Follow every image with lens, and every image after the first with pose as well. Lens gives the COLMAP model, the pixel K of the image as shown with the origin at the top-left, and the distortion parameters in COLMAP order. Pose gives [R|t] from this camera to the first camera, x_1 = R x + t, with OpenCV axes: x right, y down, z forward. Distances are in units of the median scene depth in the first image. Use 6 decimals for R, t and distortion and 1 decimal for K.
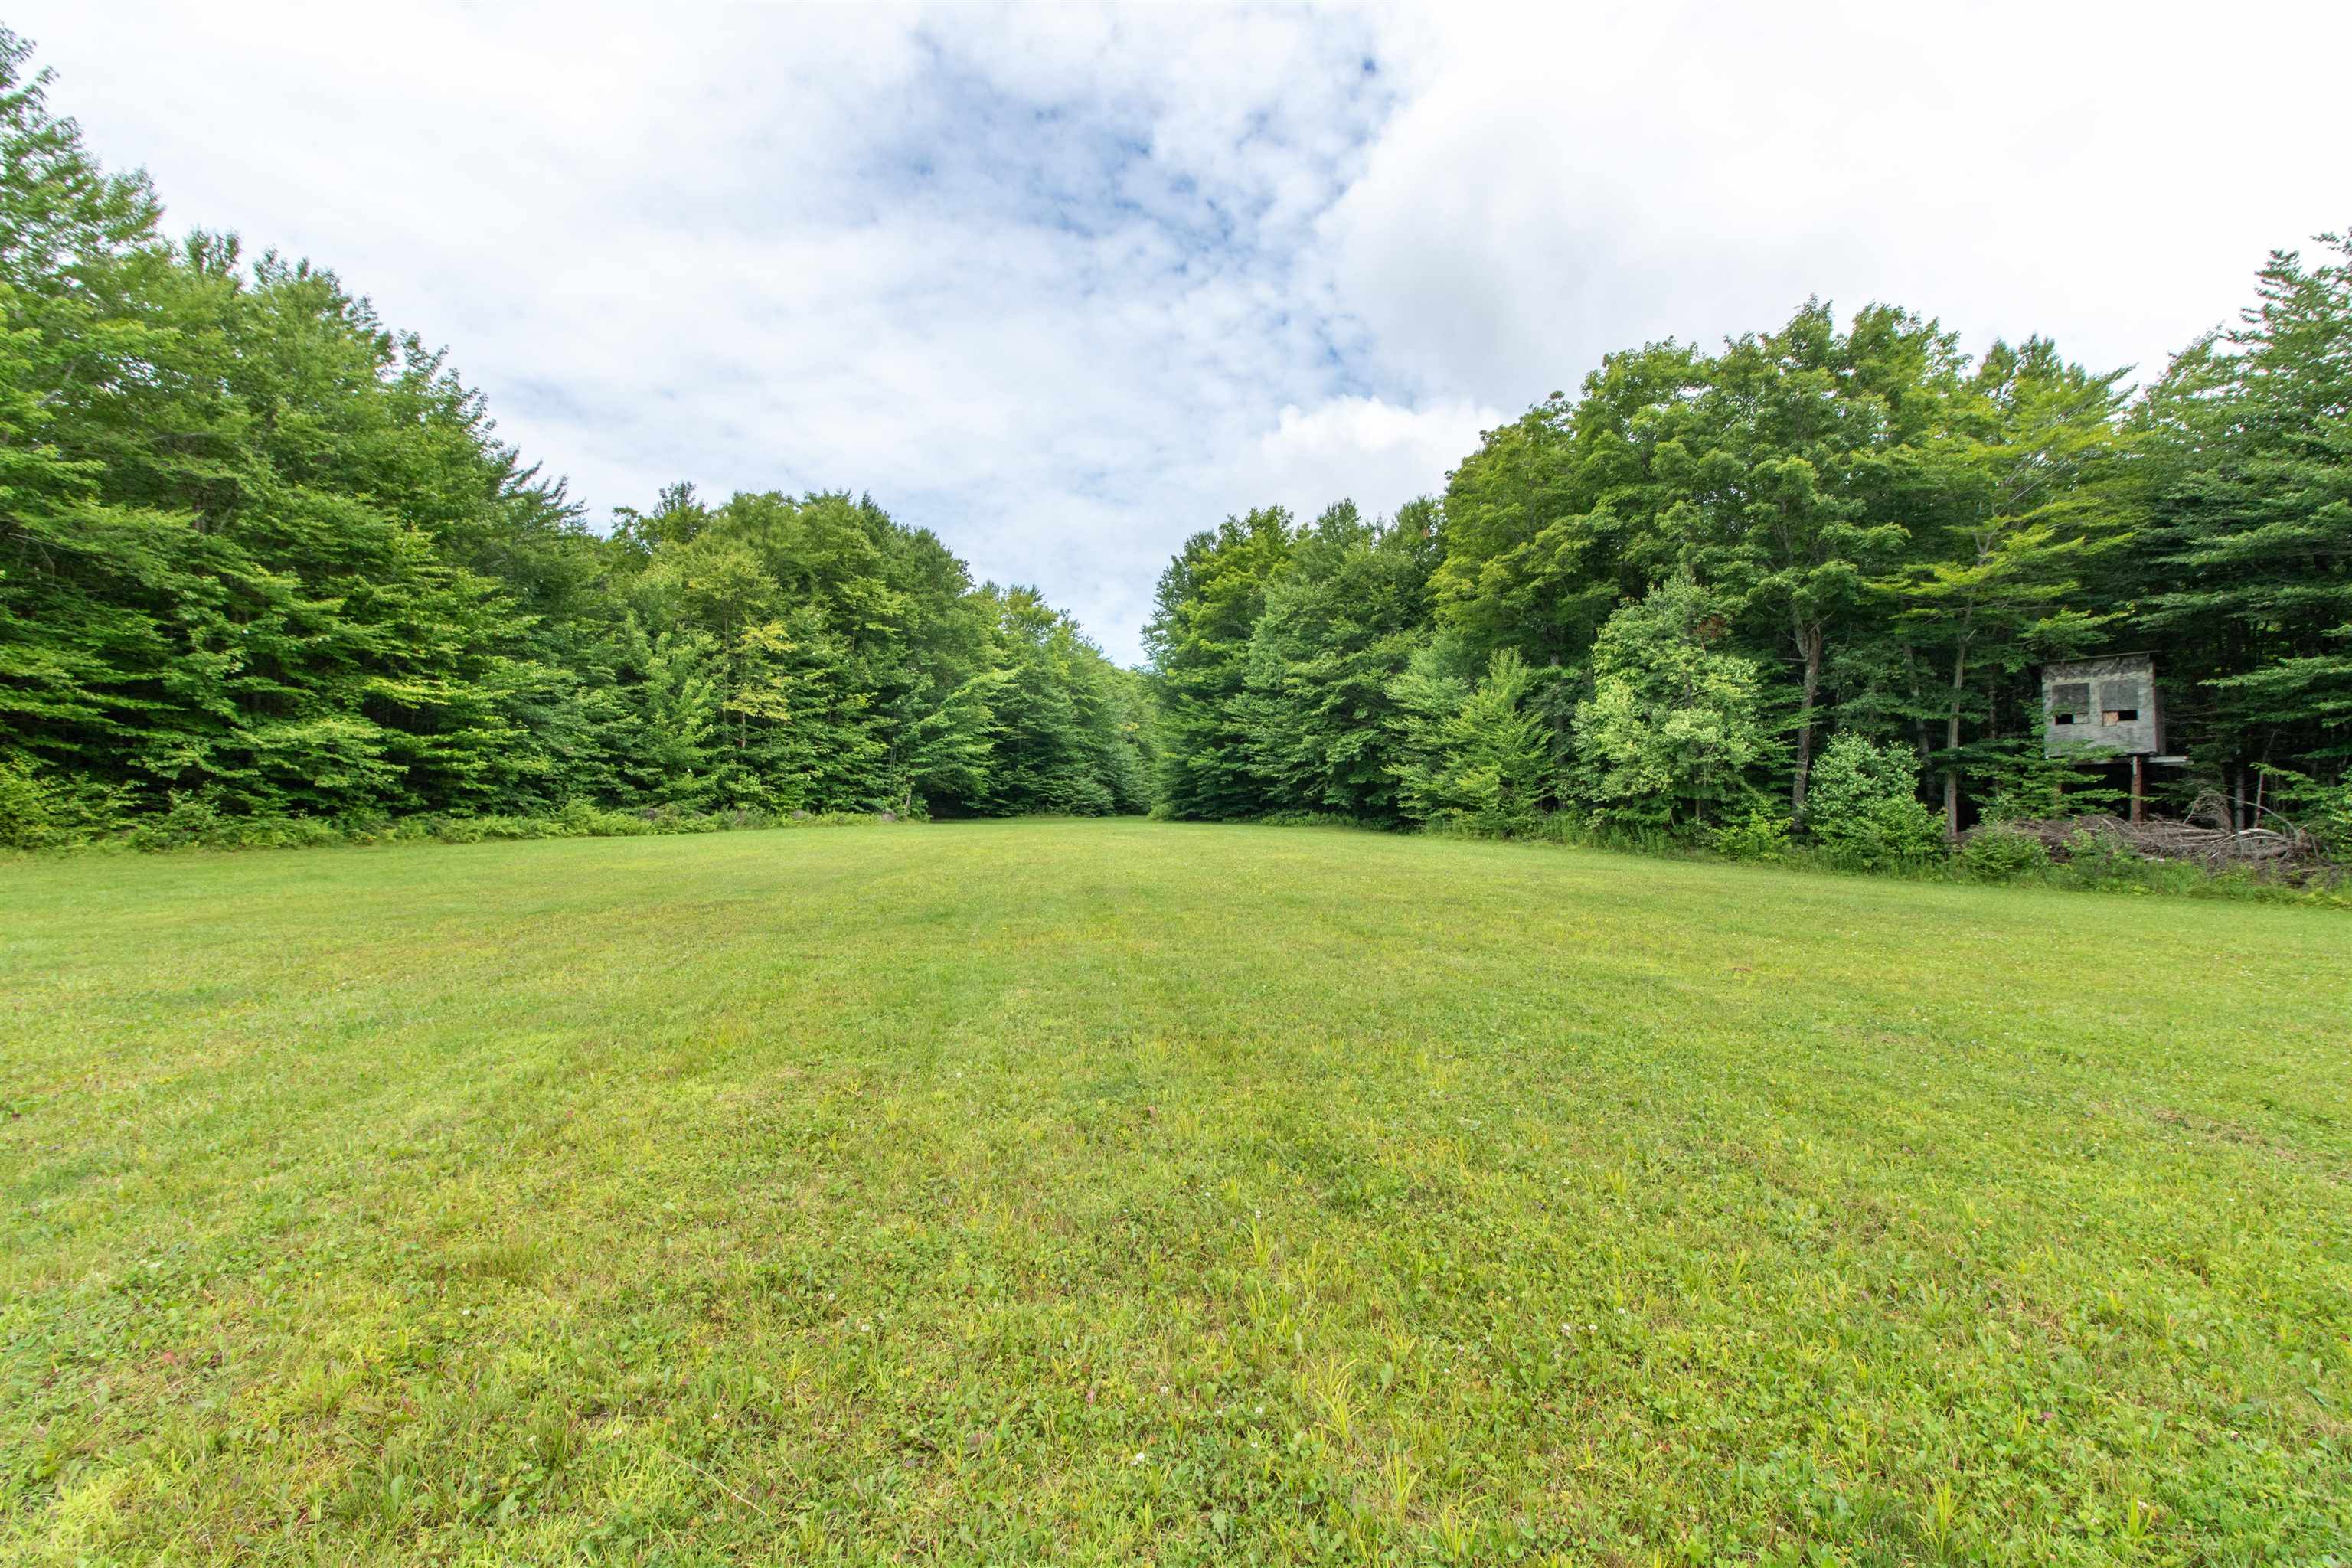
lens RADIAL K [[1089.5, 0, 1191.3], [0, 1089.5, 778.4], [0, 0, 1]] dist [-0.004018, 0.000233]
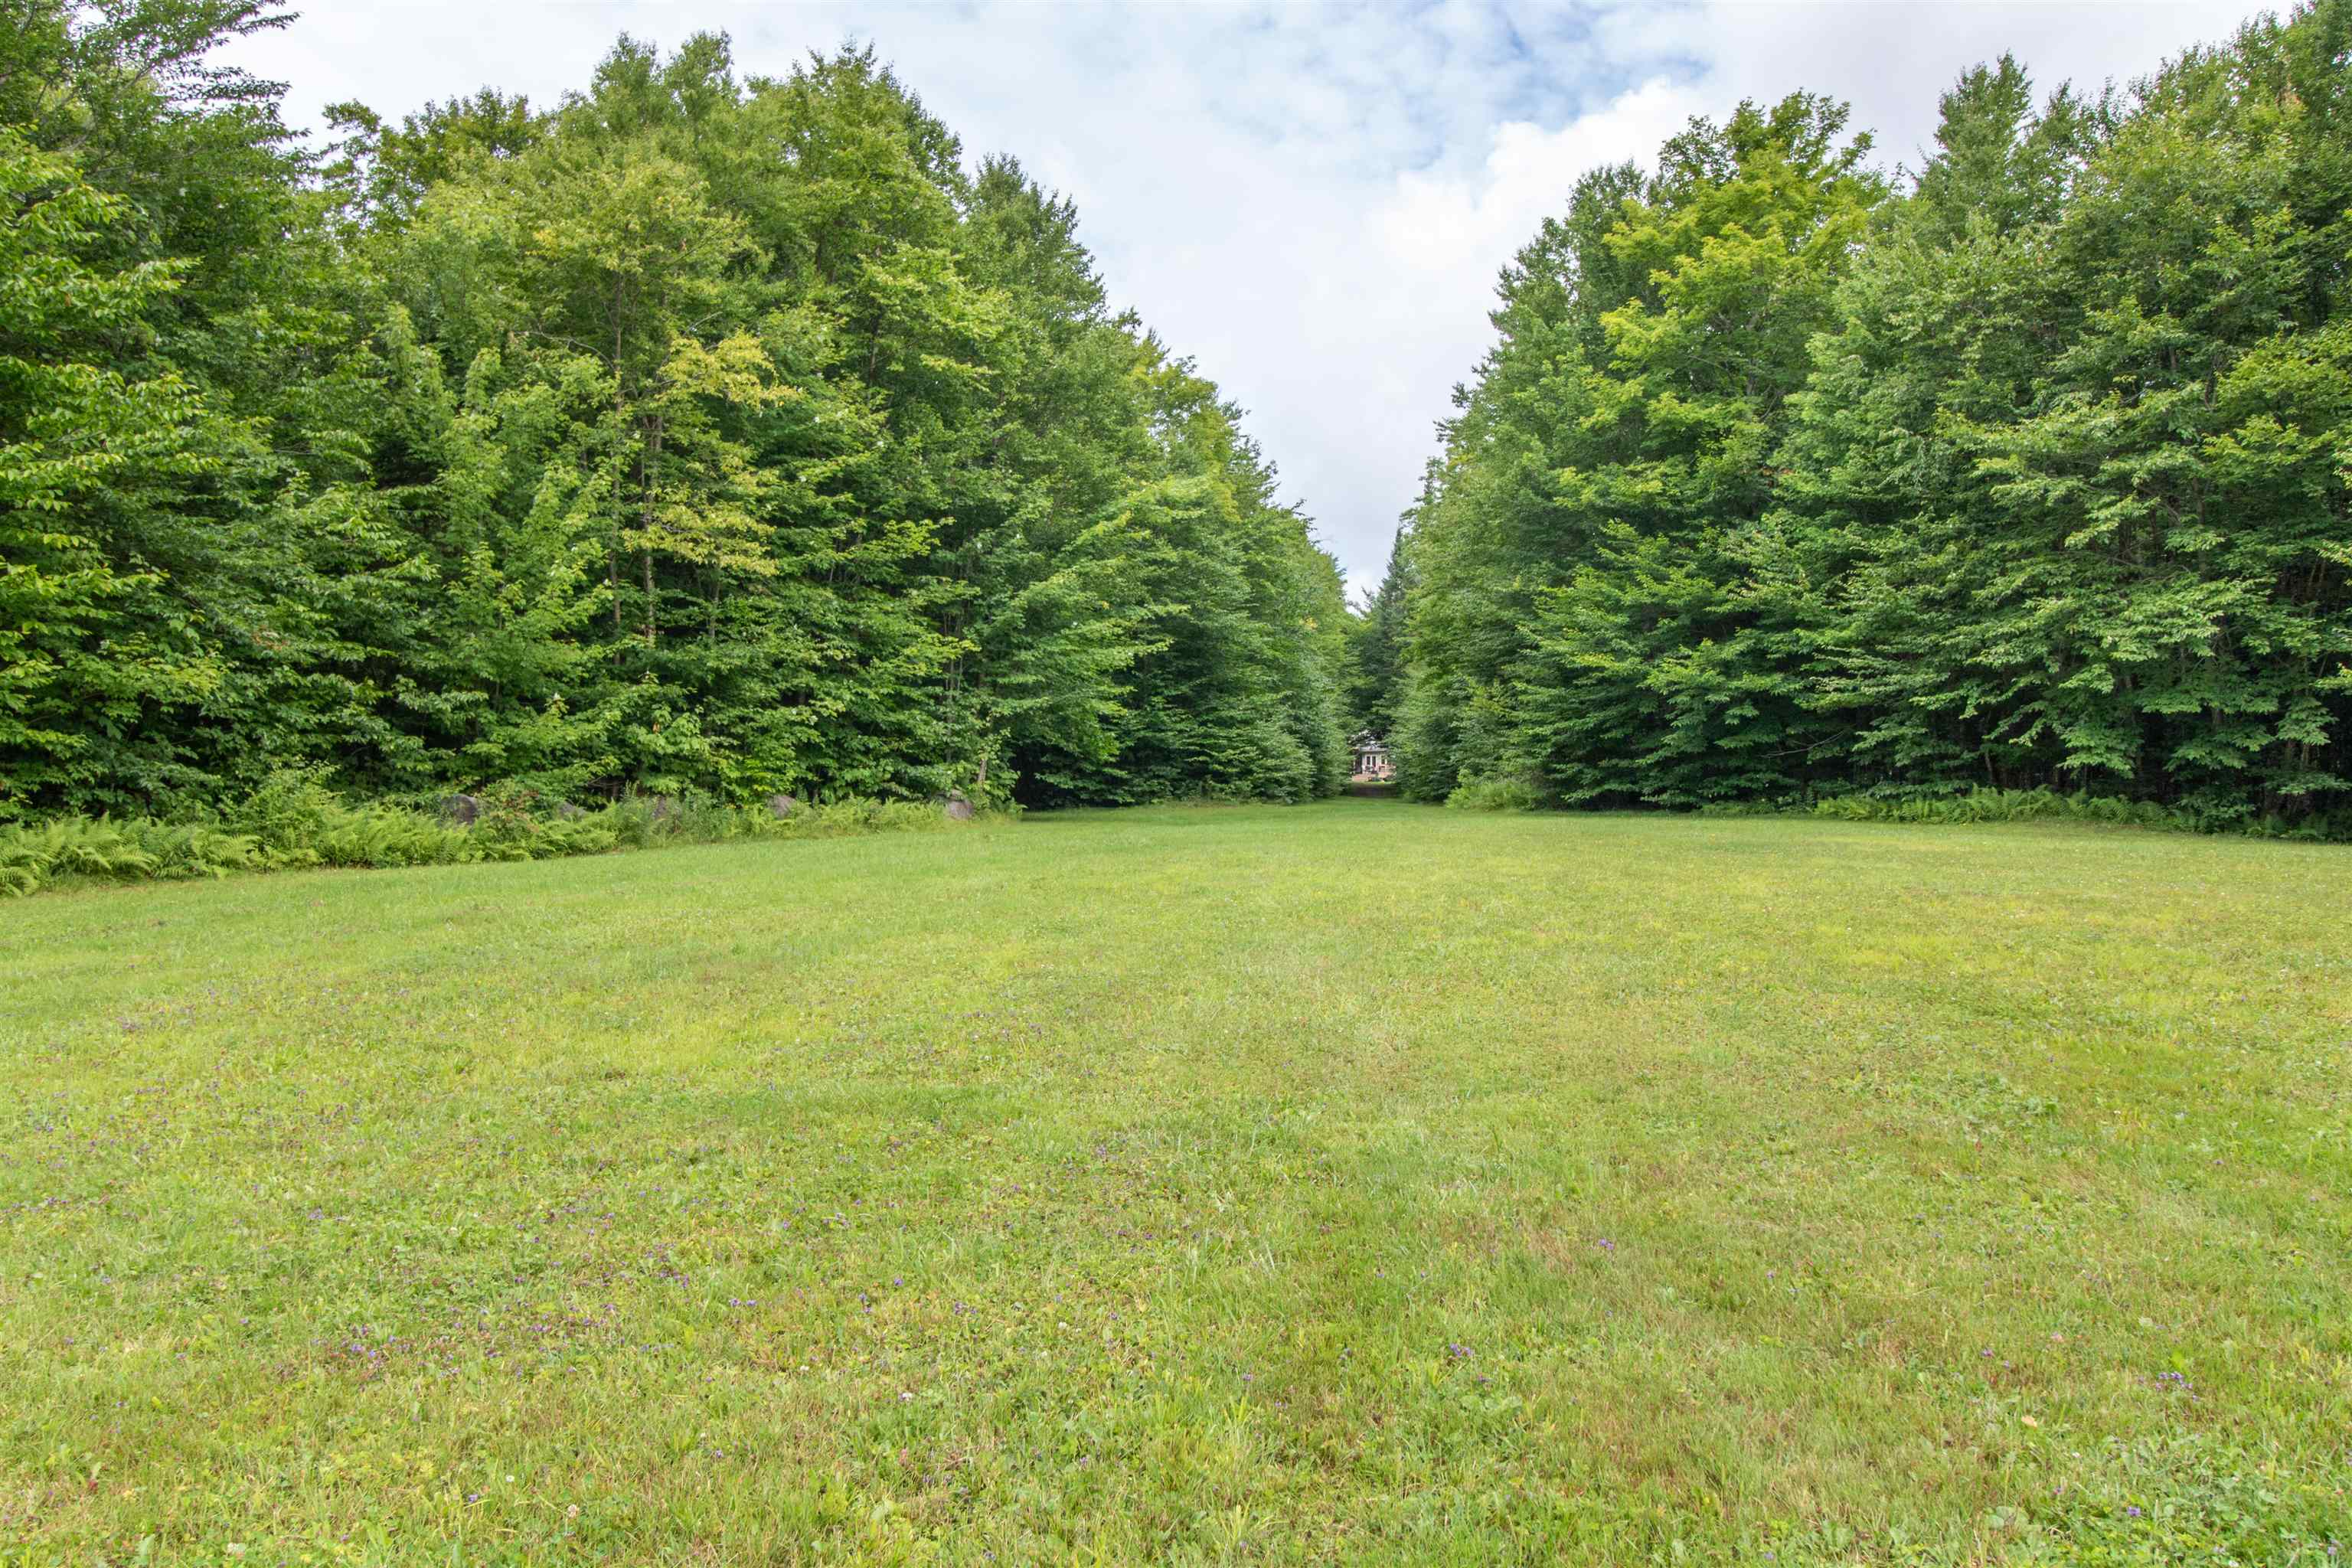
lens RADIAL K [[1844.4, 0, 1176.0], [0, 1844.4, 784.0], [0, 0, 1]] dist [0.003383, -0.008928]
pose [[0.999467, -0.009893, -0.031116, -0.190143], [0.010682, 0.999623, 0.025310, 0.008622], [0.030854, -0.025629, 0.999195, 0.296415]]
